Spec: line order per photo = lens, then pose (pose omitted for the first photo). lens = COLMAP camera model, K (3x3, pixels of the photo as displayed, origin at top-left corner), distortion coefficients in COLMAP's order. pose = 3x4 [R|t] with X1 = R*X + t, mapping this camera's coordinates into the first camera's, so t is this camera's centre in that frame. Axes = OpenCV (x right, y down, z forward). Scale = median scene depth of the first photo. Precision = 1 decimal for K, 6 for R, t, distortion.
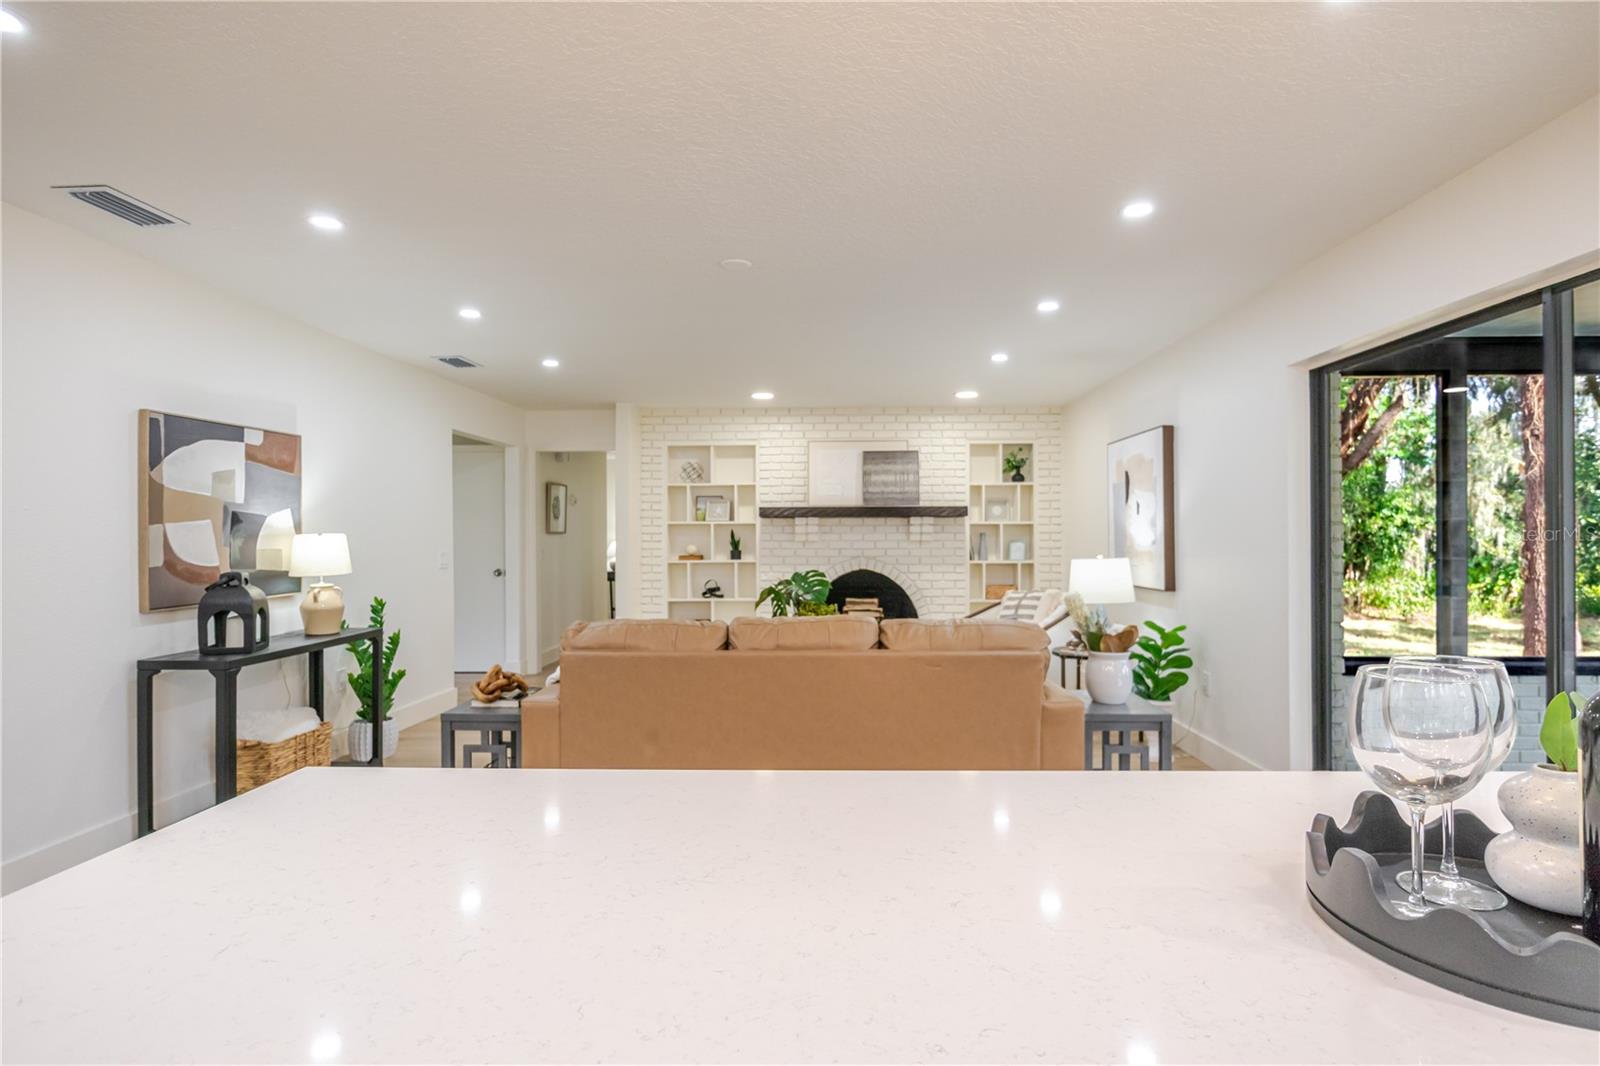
lens RADIAL K [[798.4, 0, 810.2], [0, 798.4, 537.0], [0, 0, 1]] dist [-0.012271, 0.002008]
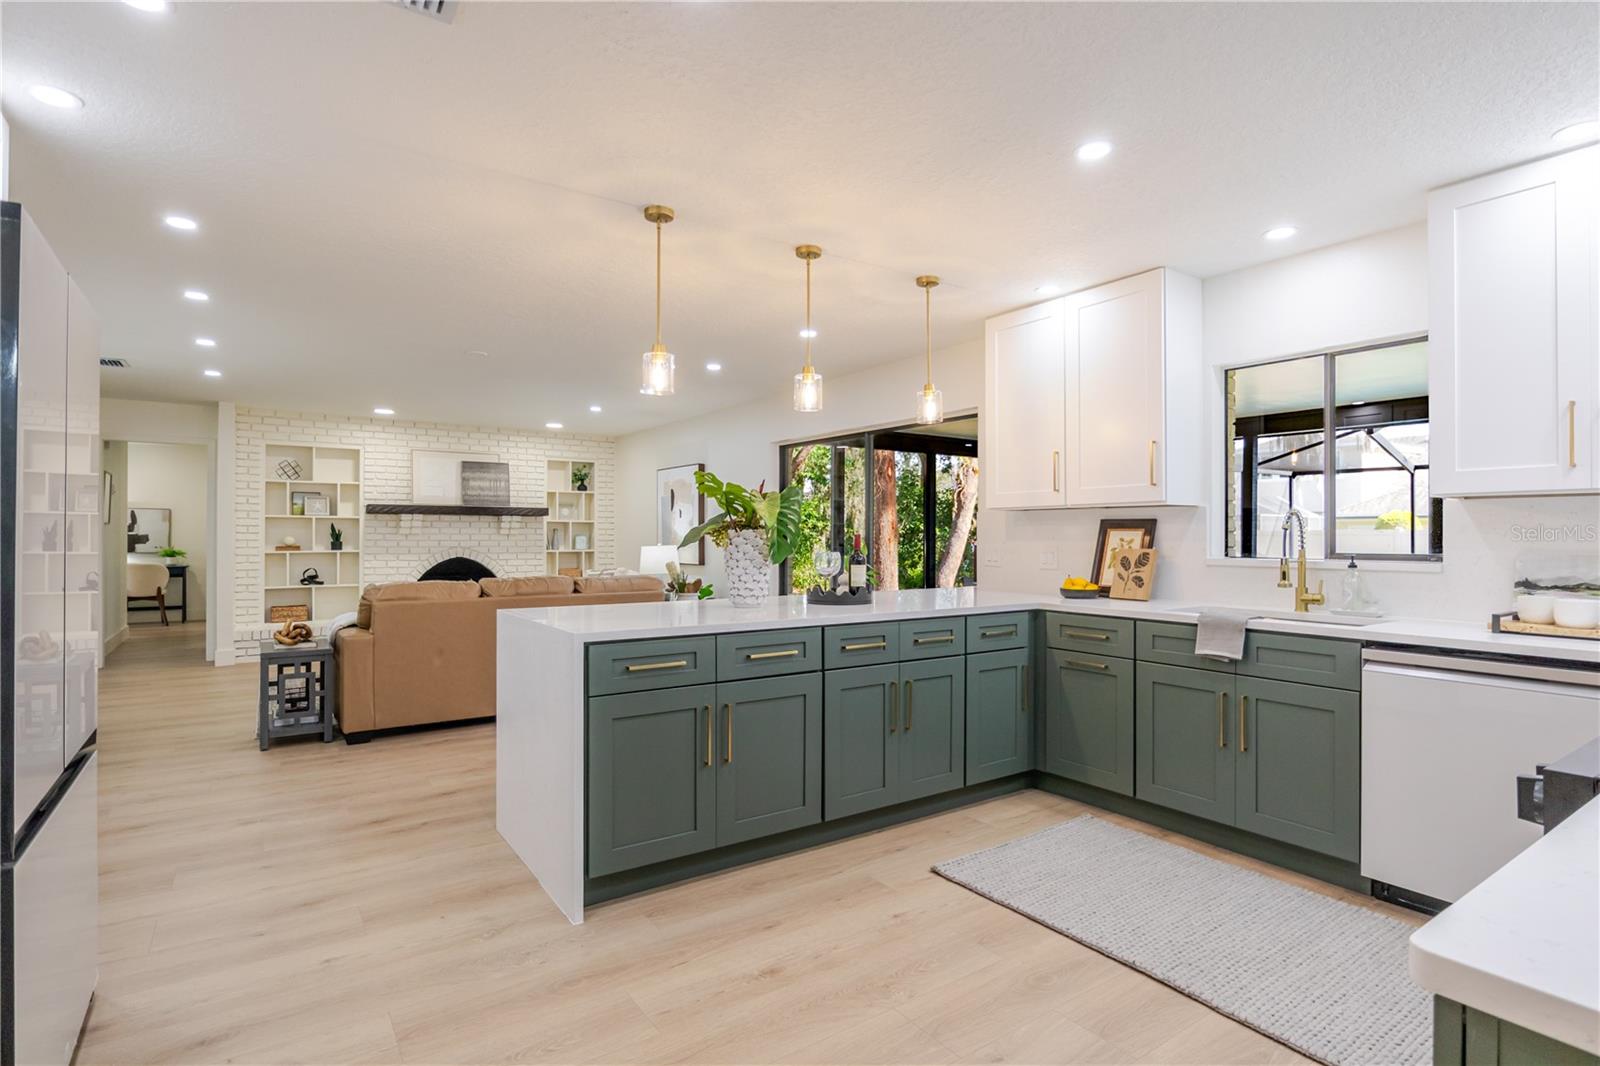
lens RADIAL K [[798.4, 0, 808.0], [0, 798.4, 532.9], [0, 0, 1]] dist [-0.012271, 0.002008]
pose [[0.803471, 0.008622, 0.595282, -0.231596], [-0.006588, 0.999963, -0.005591, 0.006361], [-0.595308, 0.000571, 0.803498, -0.297421]]
